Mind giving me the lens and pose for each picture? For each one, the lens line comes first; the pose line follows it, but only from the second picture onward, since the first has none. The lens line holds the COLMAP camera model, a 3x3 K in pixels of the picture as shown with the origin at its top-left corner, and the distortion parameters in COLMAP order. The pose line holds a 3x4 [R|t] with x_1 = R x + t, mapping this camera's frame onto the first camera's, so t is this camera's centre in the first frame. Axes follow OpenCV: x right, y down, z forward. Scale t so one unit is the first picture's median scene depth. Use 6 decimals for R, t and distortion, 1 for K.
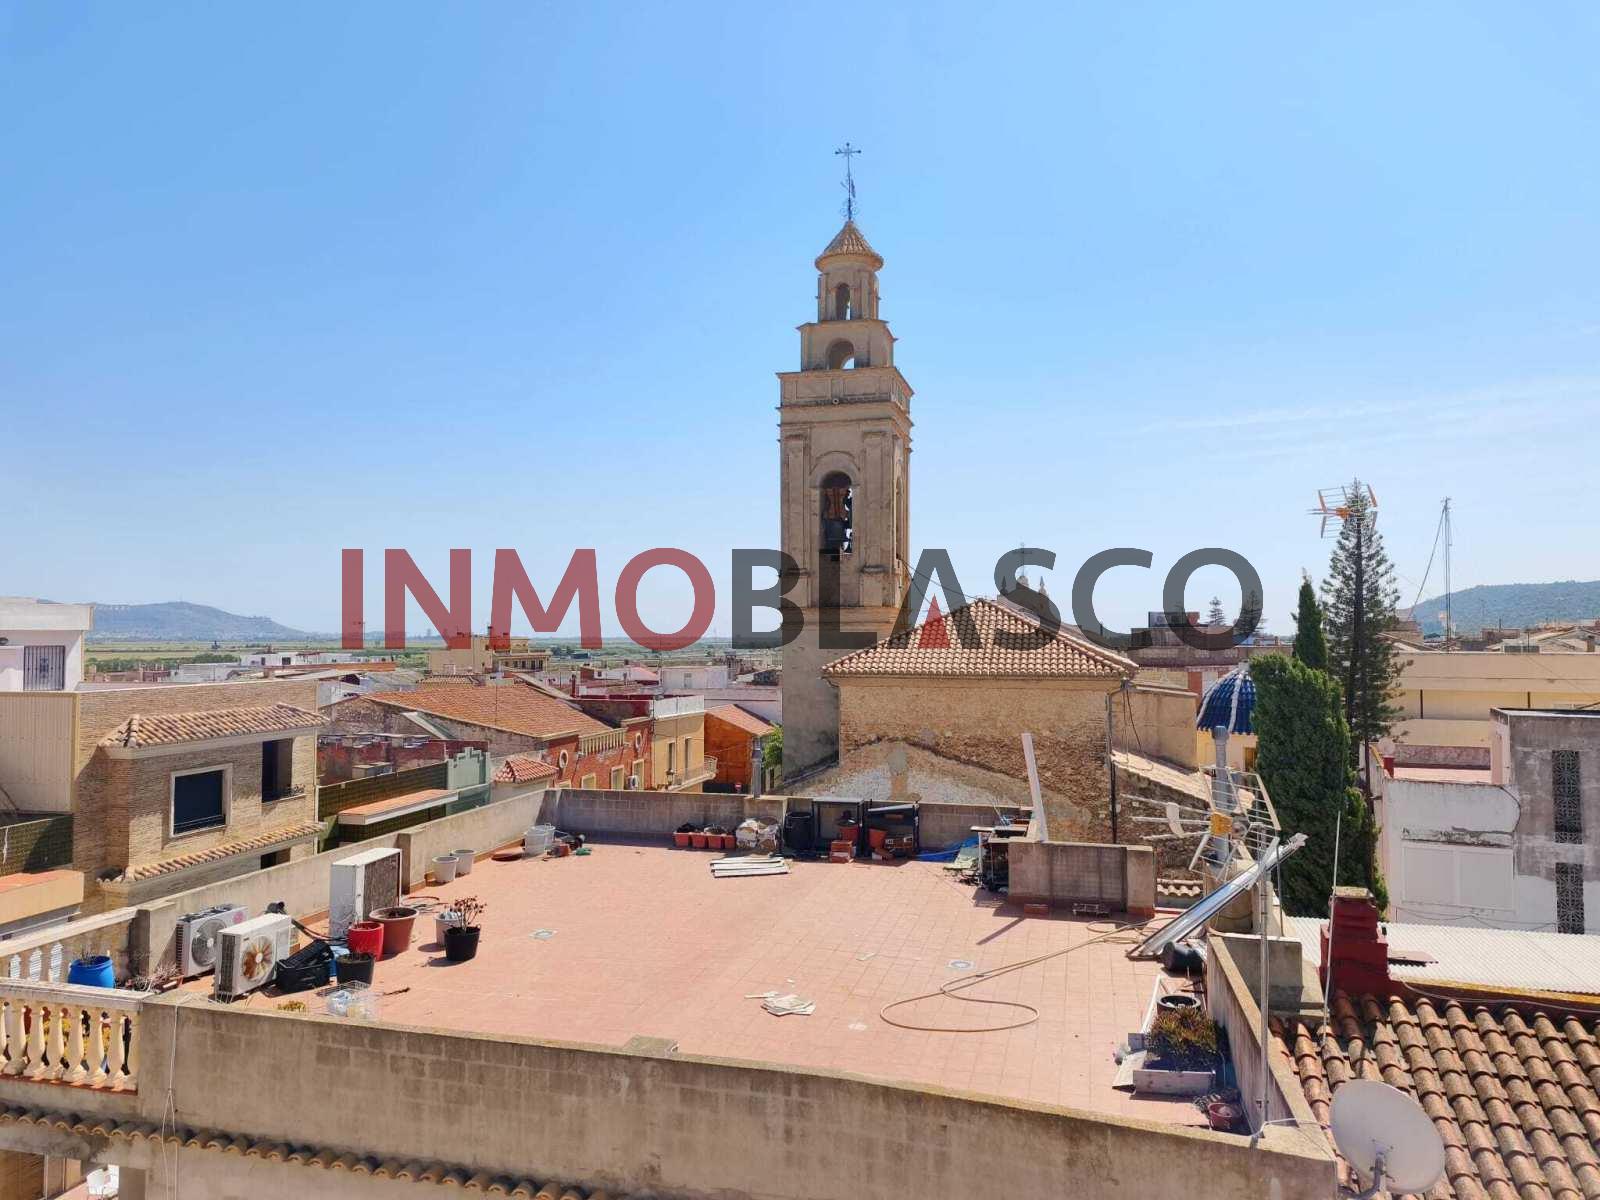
lens RADIAL K [[1088.1, 0, 793.2], [0, 1088.1, 602.6], [0, 0, 1]] dist [0.027371, -0.001862]
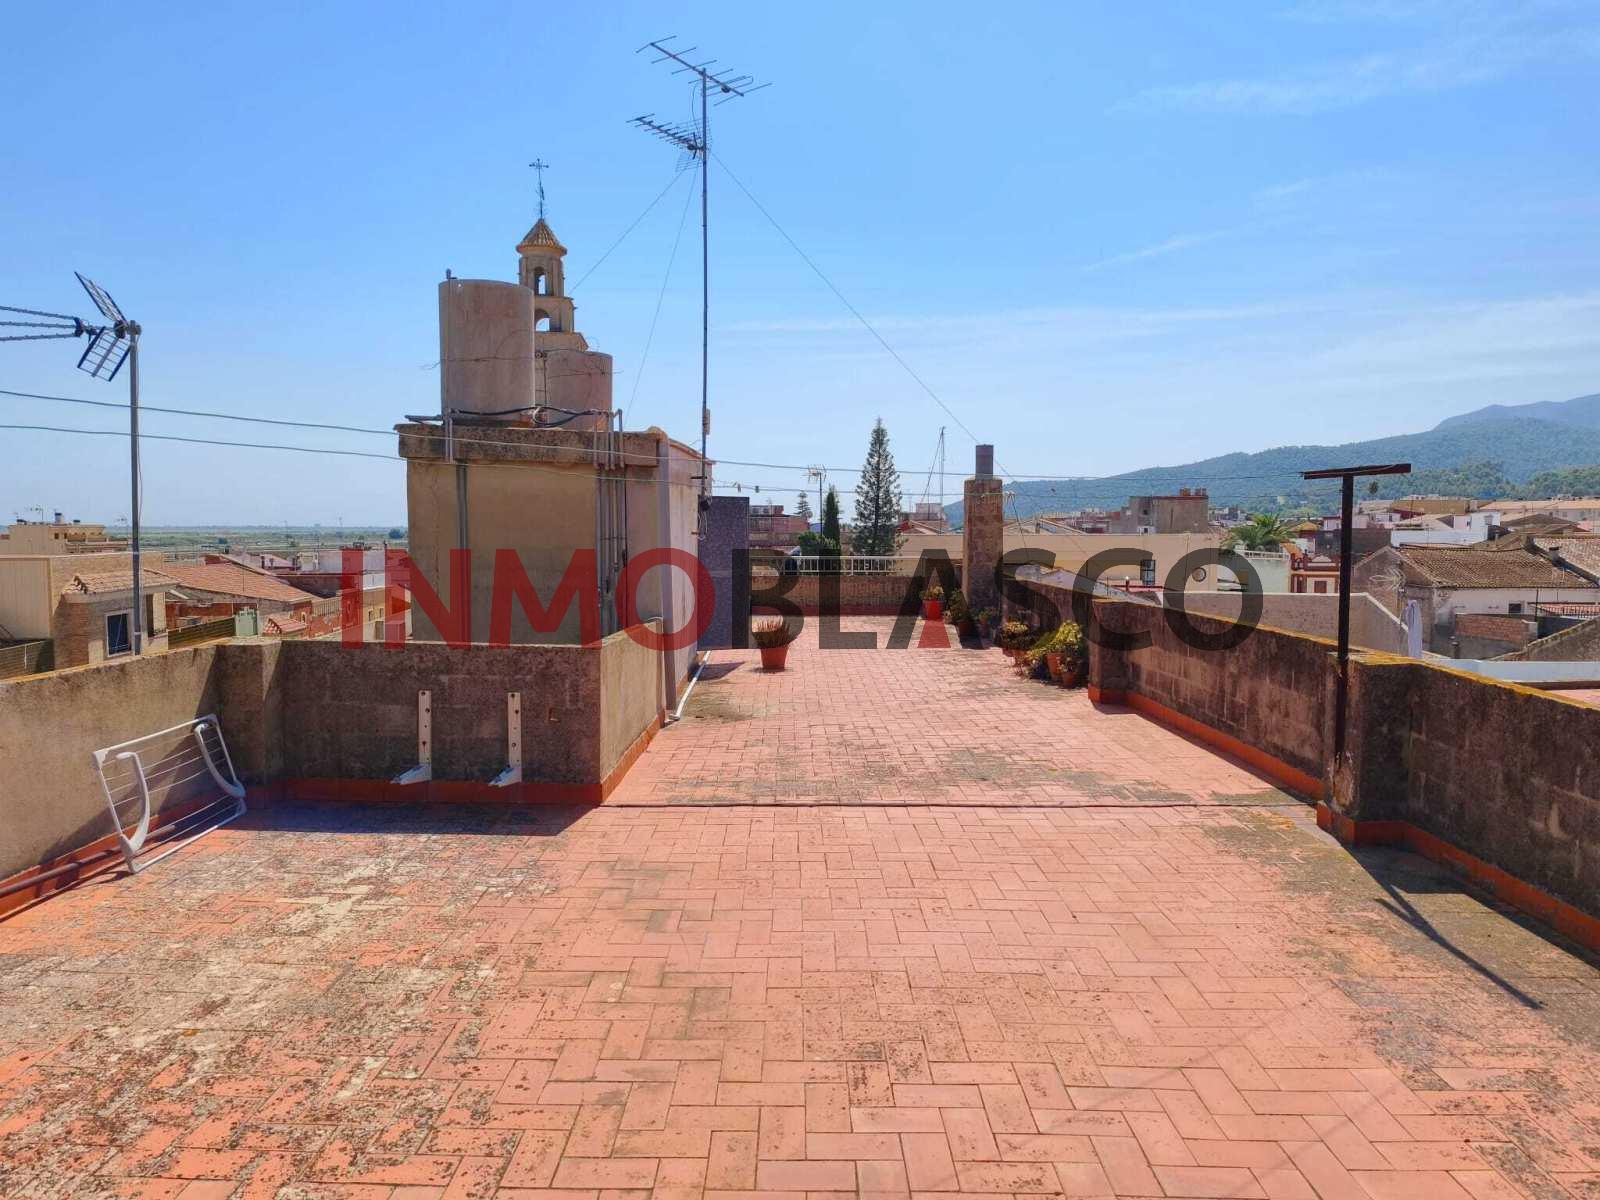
lens RADIAL K [[1088.1, 0, 797.1], [0, 1088.1, 600.0], [0, 0, 1]] dist [0.027371, -0.001862]
pose [[0.936317, -0.023609, 0.350361, -0.141023], [-0.011395, 0.995169, 0.097512, -0.010074], [-0.350971, -0.095295, 0.931525, -0.442007]]
